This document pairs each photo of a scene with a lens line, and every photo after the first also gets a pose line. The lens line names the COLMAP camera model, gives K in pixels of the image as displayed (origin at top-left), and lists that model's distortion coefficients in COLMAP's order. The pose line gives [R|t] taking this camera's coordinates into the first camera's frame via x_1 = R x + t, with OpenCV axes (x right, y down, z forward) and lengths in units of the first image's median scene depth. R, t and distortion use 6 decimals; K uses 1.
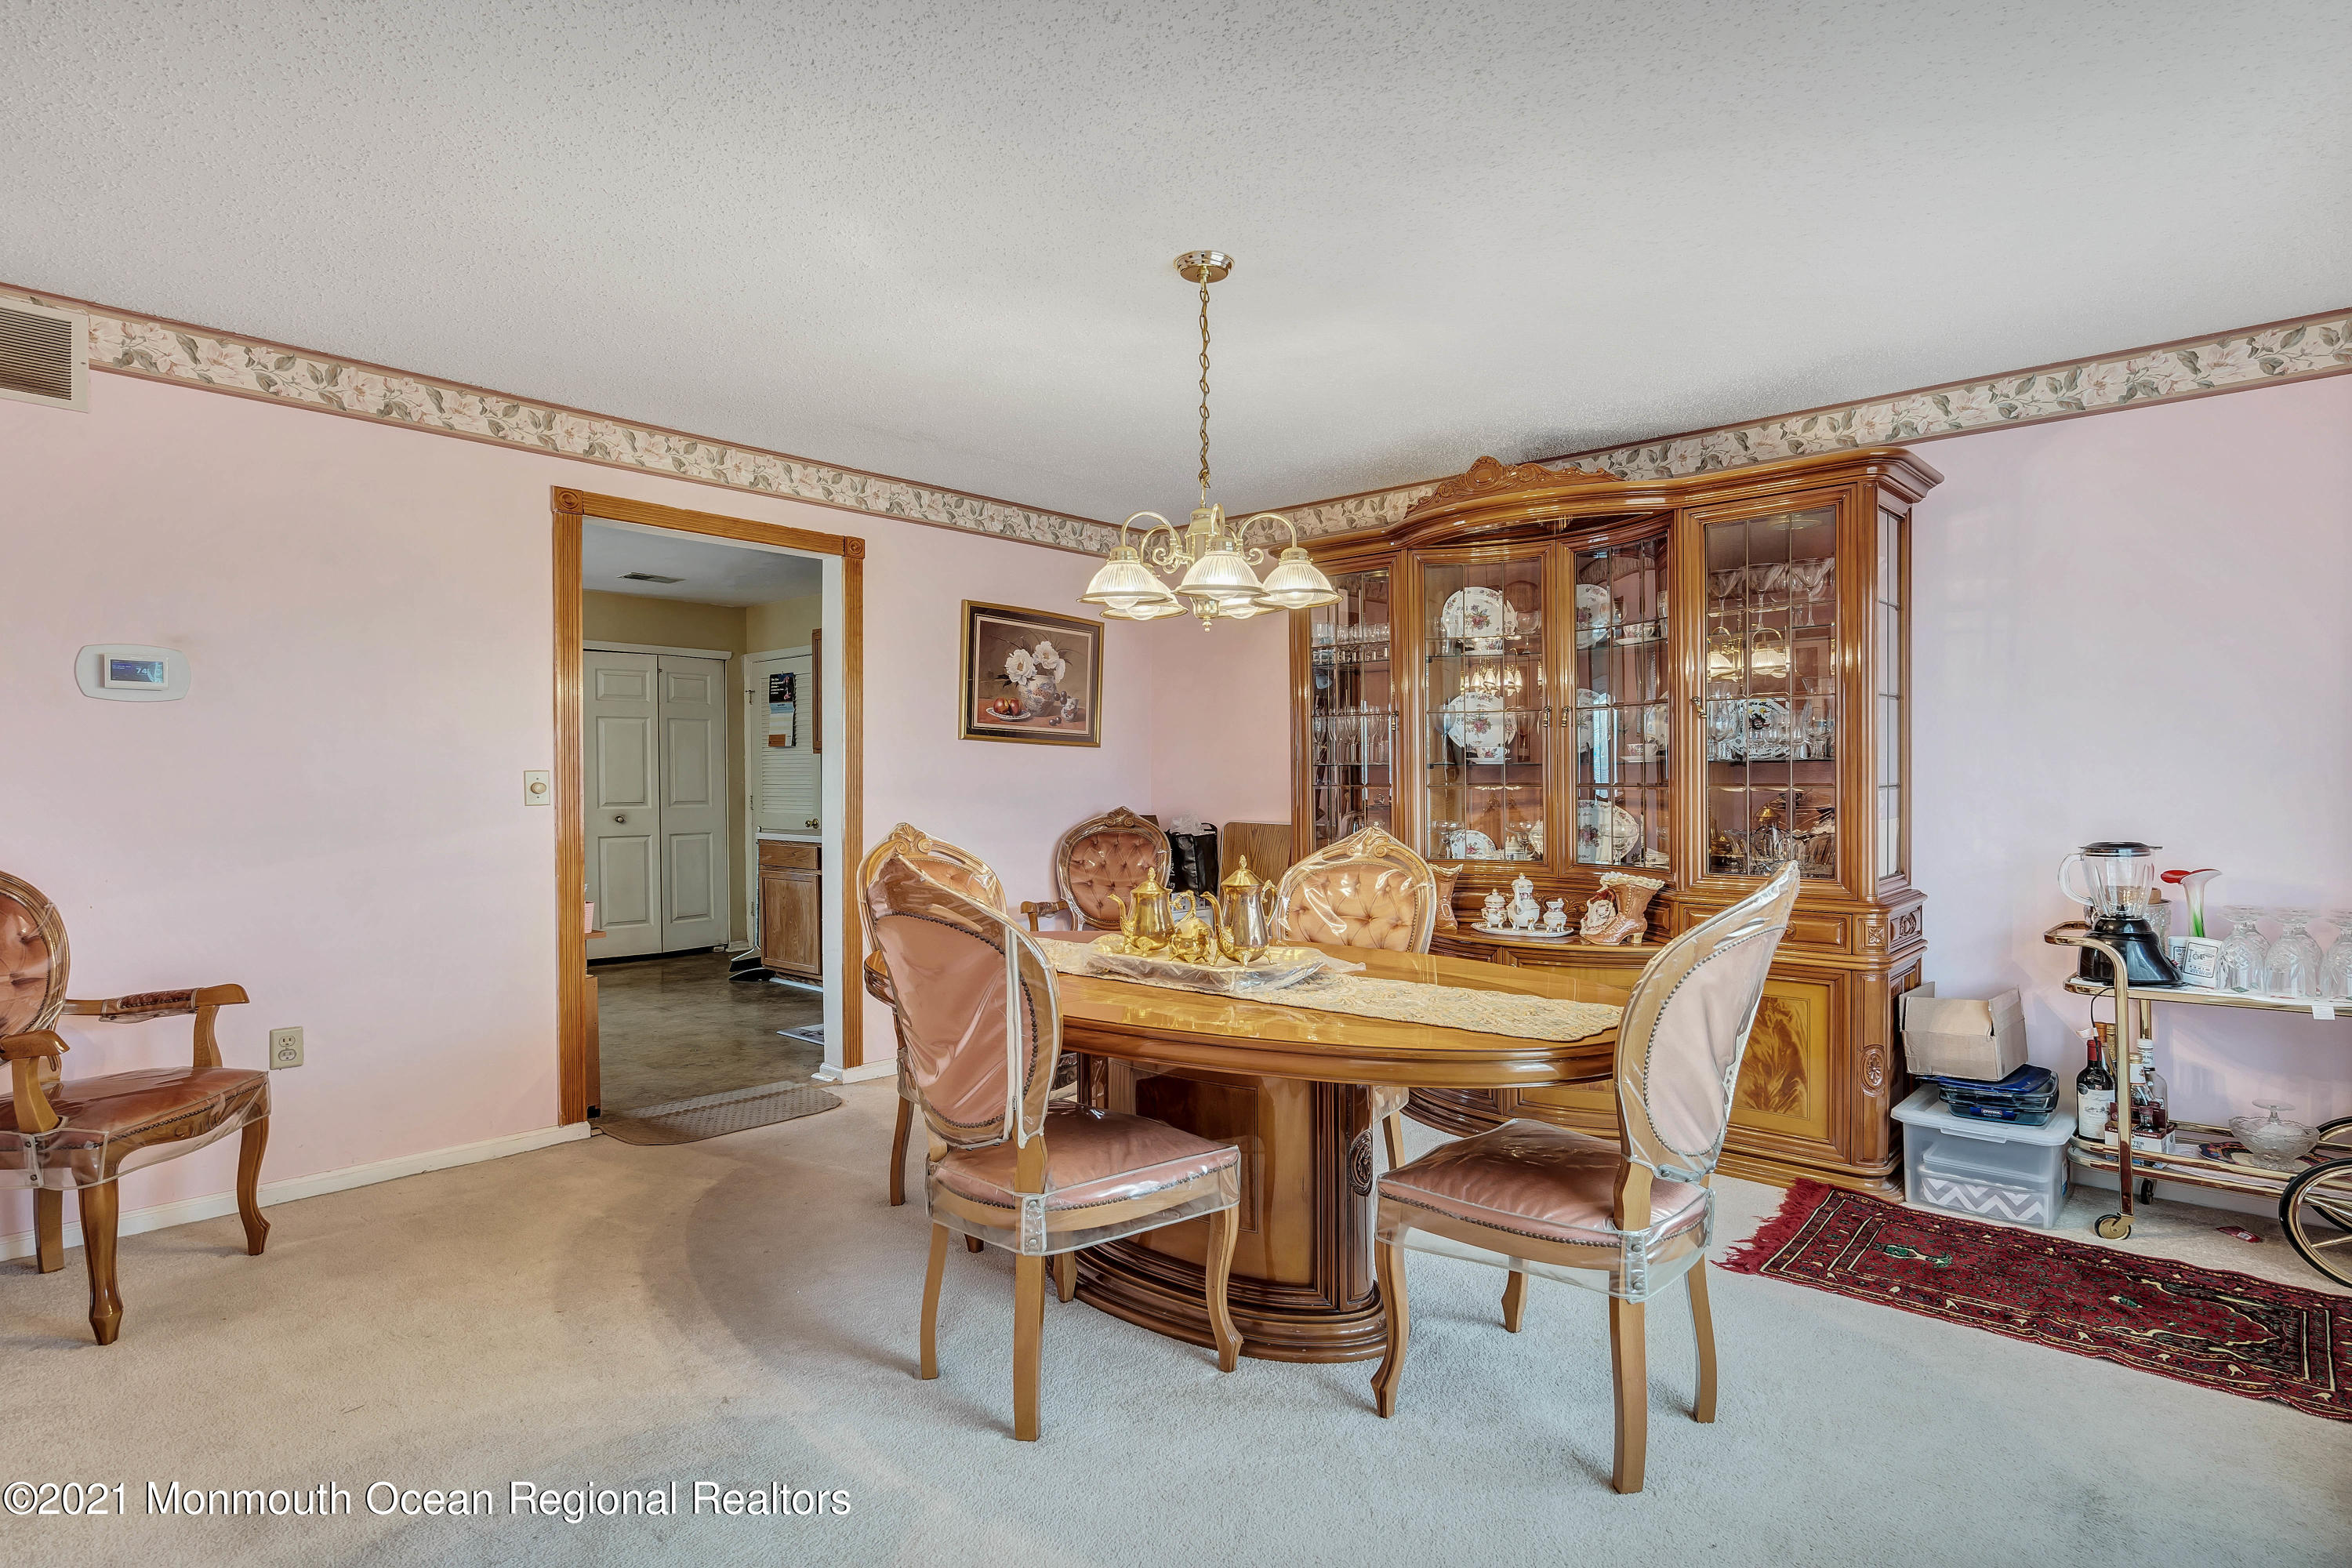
lens RADIAL K [[1228.9, 0, 1188.8], [0, 1228.9, 787.1], [0, 0, 1]] dist [-0.014925, 0.001456]
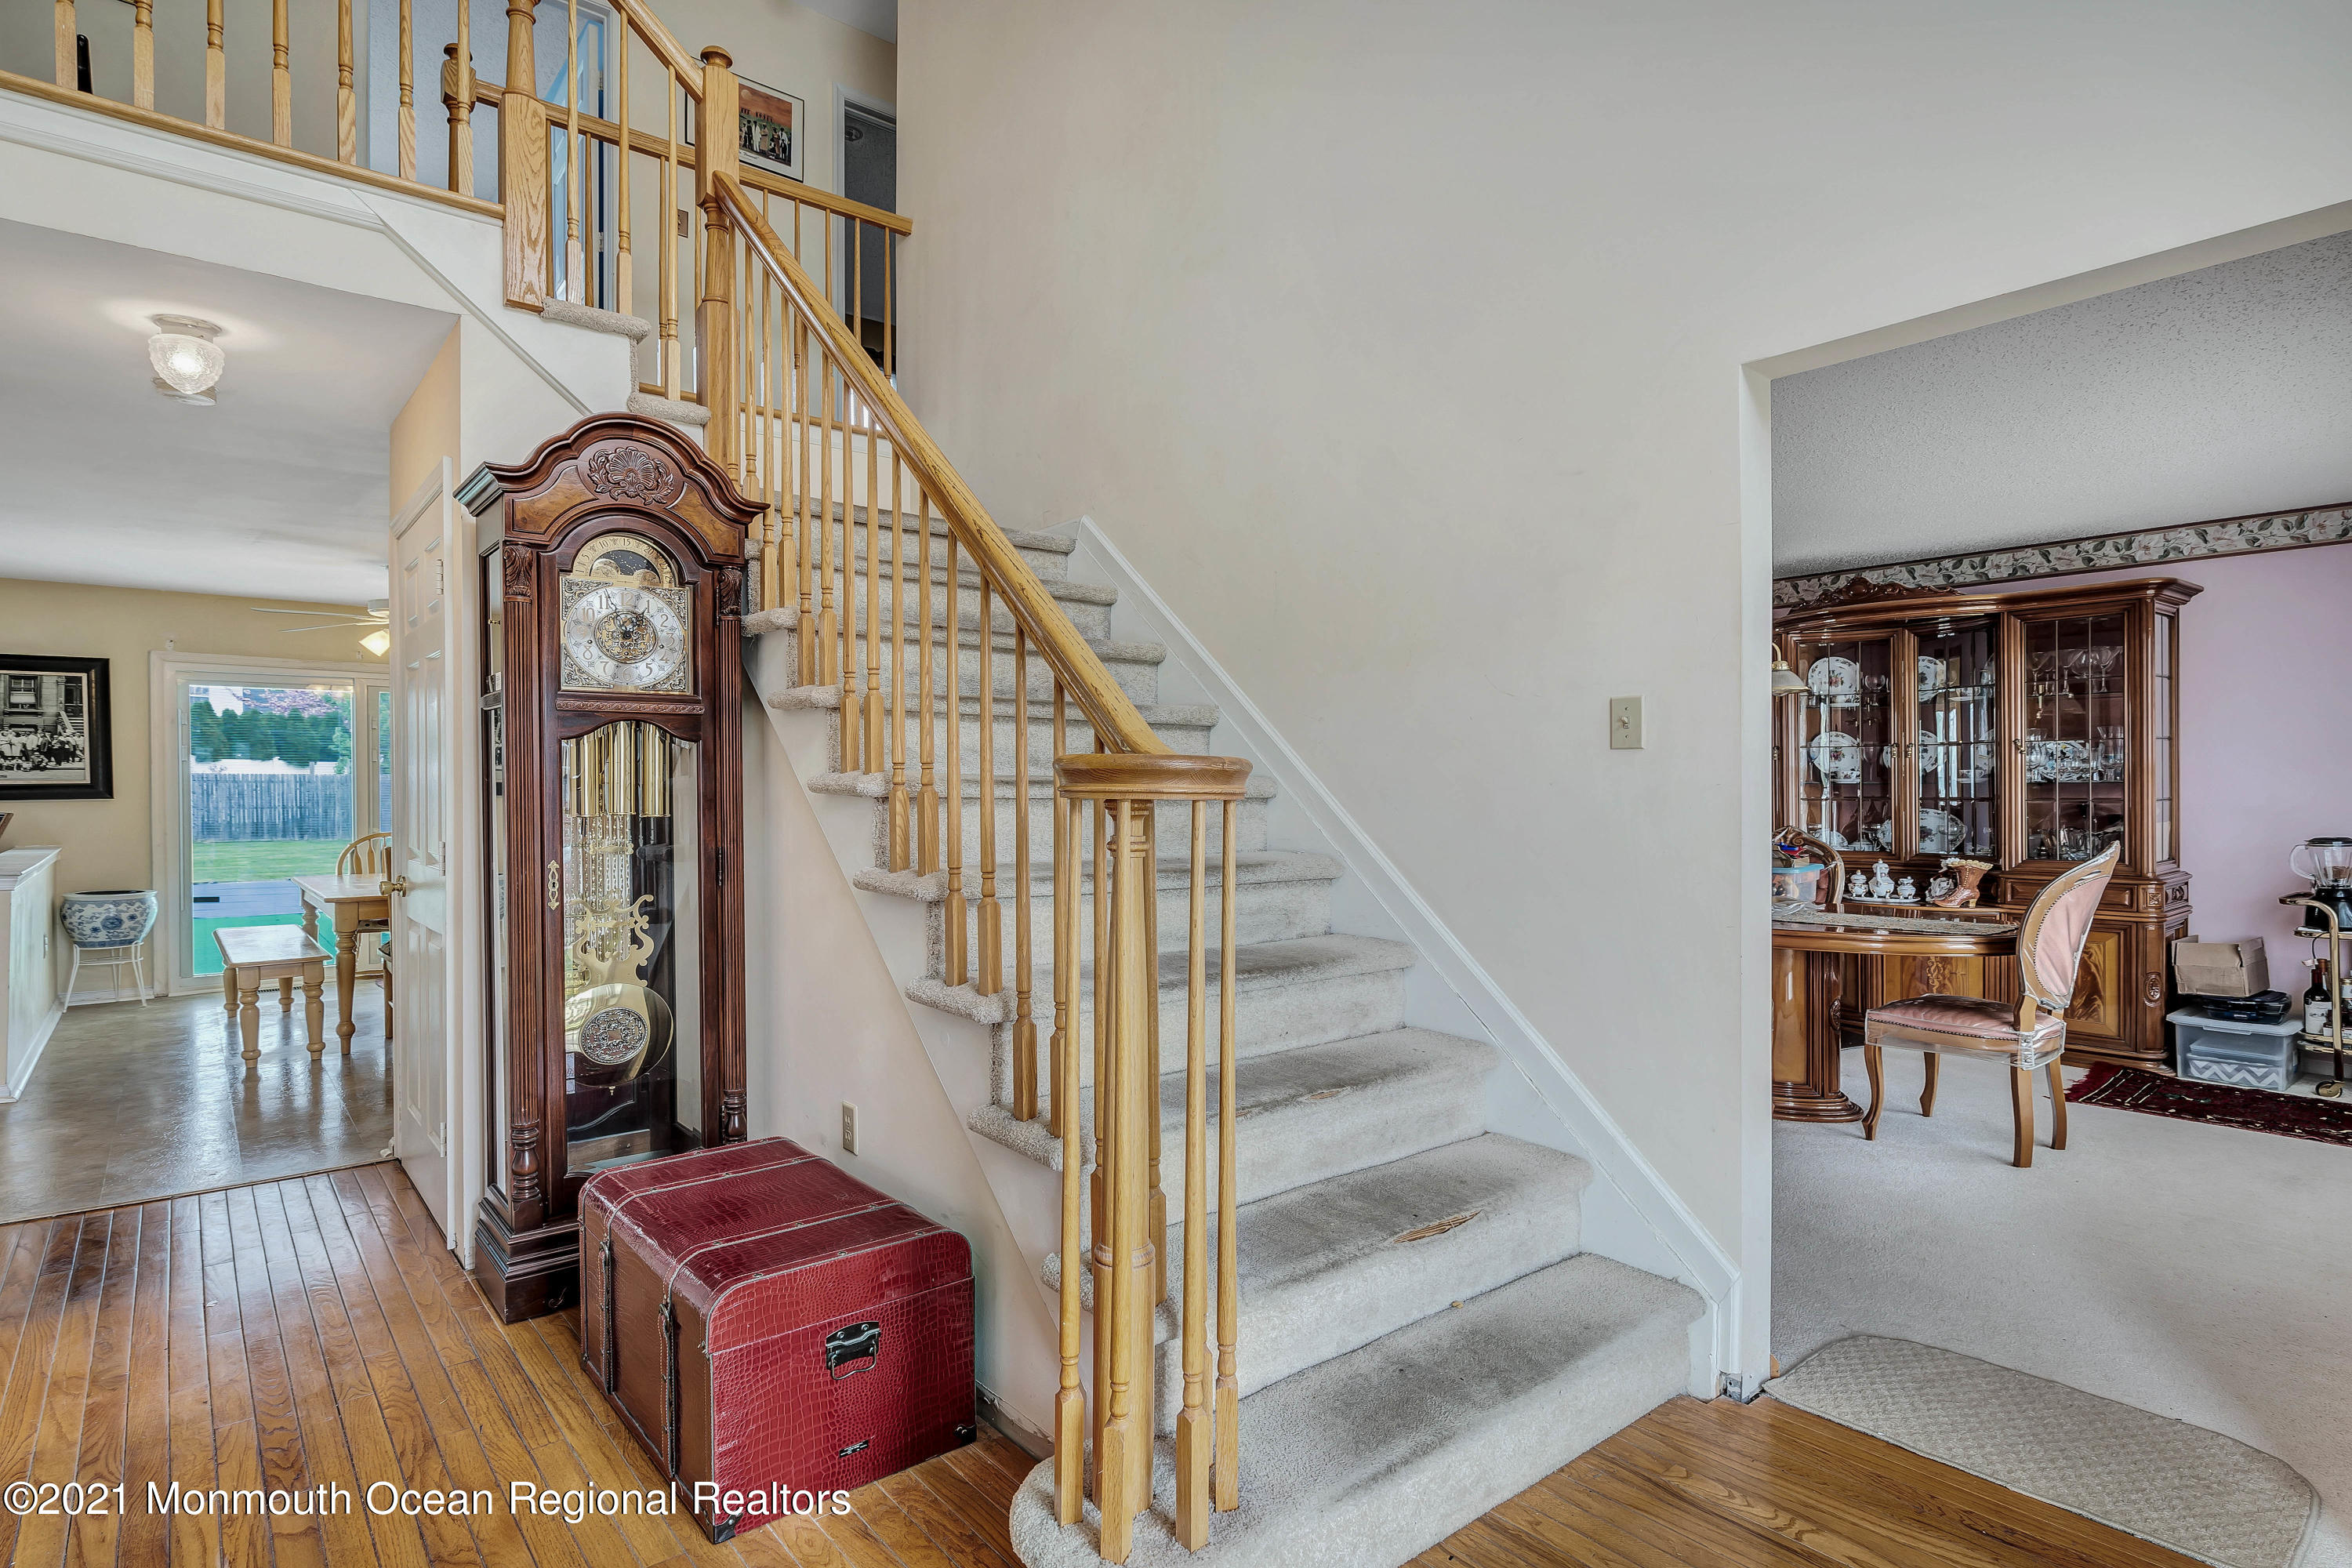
lens RADIAL K [[1228.9, 0, 1156.6], [0, 1228.9, 787.9], [0, 0, 1]] dist [-0.014925, 0.001456]
pose [[0.987226, -0.001727, -0.159316, -0.415756], [0.000983, 0.999988, -0.004747, -0.009904], [0.159322, 0.004529, 0.987216, -0.681959]]
